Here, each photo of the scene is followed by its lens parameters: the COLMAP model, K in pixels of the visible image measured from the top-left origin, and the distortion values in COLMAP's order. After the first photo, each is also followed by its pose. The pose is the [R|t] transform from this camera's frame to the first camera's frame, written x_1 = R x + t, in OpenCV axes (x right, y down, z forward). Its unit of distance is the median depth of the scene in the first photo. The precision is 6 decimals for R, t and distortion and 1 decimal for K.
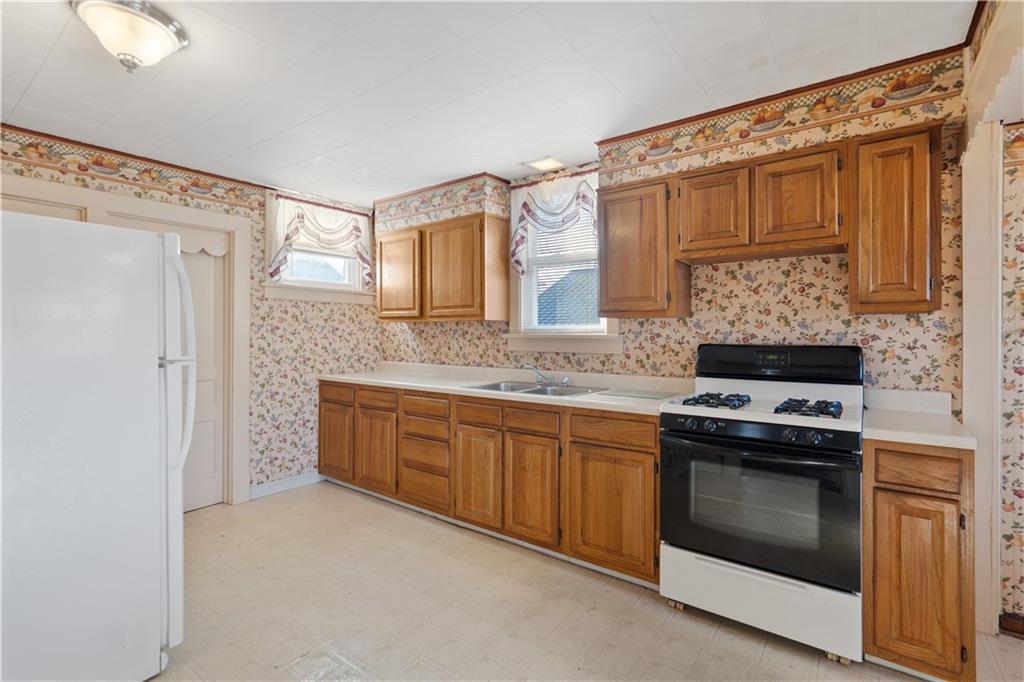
lens RADIAL K [[461.9, 0, 503.6], [0, 461.9, 334.4], [0, 0, 1]] dist [-0.001483, 0.000451]
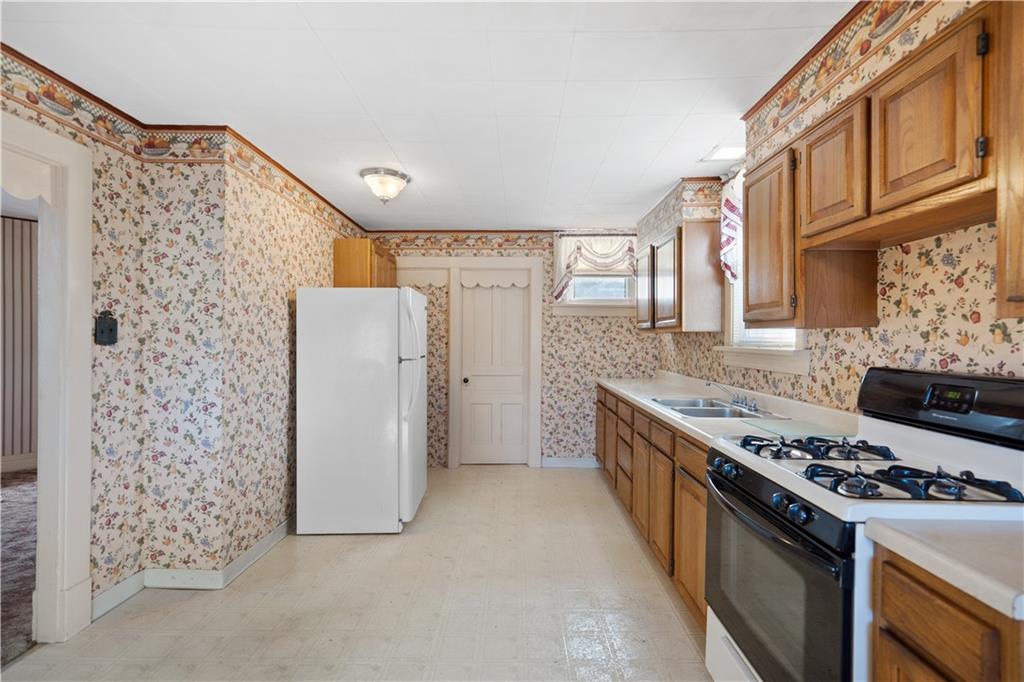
lens RADIAL K [[451.5, 0, 512.0], [0, 451.5, 341.0], [0, 0, 1]] dist [0.001071, 0.000818]
pose [[0.611637, 0.007448, -0.791104, 0.465957], [-0.008102, 0.999962, 0.003150, -0.010962], [0.791097, 0.004483, 0.611674, 0.138957]]
